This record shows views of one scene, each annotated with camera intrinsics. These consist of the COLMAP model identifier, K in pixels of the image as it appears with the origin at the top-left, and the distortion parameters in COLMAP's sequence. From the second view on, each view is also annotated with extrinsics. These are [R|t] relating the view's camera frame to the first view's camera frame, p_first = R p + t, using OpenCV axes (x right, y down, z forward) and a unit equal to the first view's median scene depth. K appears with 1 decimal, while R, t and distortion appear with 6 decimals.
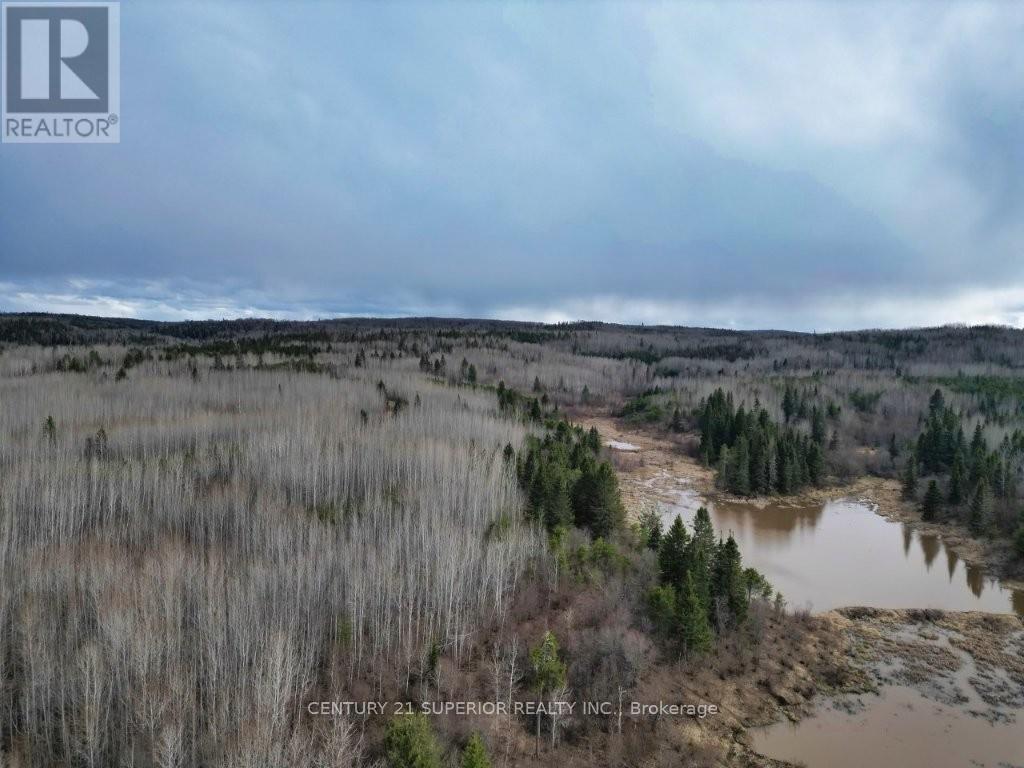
lens RADIAL K [[711.7, 0, 512.0], [0, 711.7, 377.9], [0, 0, 1]] dist [0.088166, -0.083663]
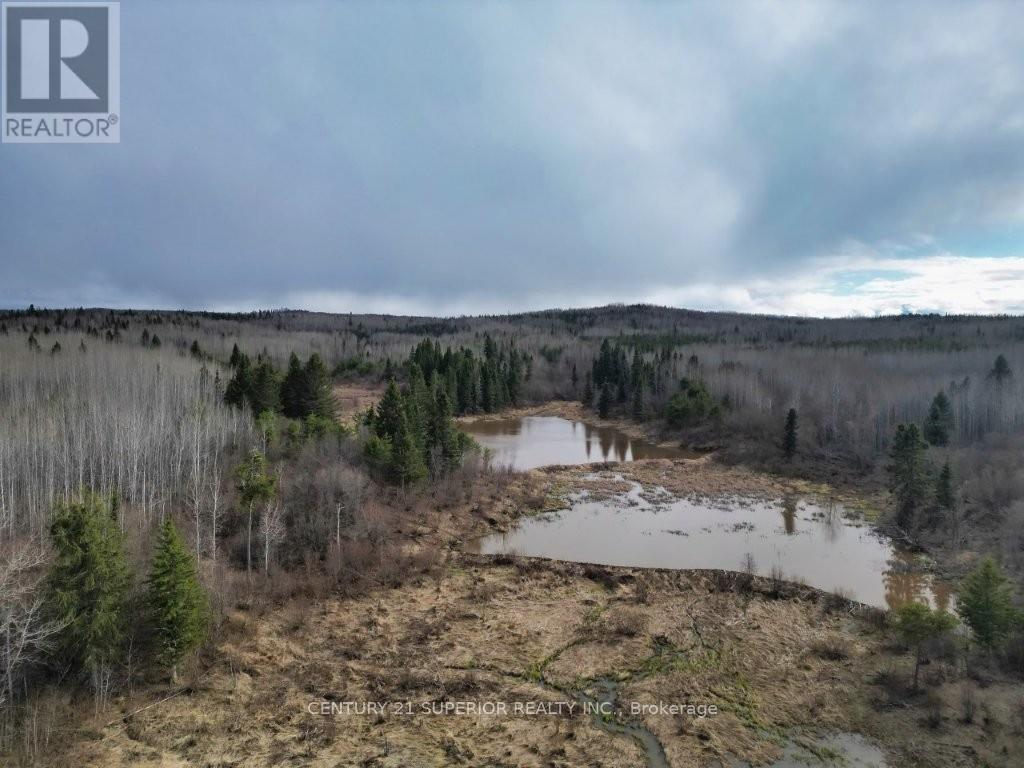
lens RADIAL K [[711.7, 0, 514.2], [0, 711.7, 381.2], [0, 0, 1]] dist [0.088166, -0.083663]
pose [[0.919379, -0.042805, 0.391036, -0.001872], [0.045960, 0.998942, 0.001293, 0.212096], [-0.390678, 0.016783, 0.920374, 0.012117]]
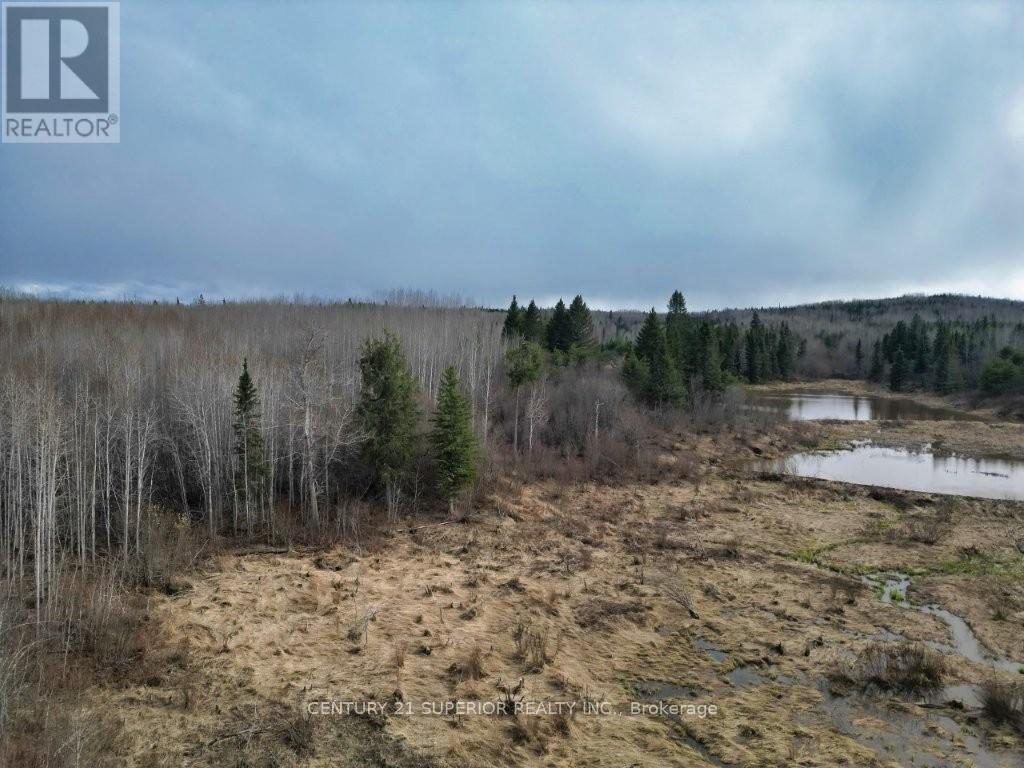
lens RADIAL K [[711.7, 0, 510.6], [0, 711.7, 384.9], [0, 0, 1]] dist [0.088166, -0.083663]
pose [[0.999103, -0.009029, 0.041375, -0.006952], [0.009740, 0.999808, -0.017016, 0.328616], [-0.041213, 0.017404, 0.998999, 0.021422]]
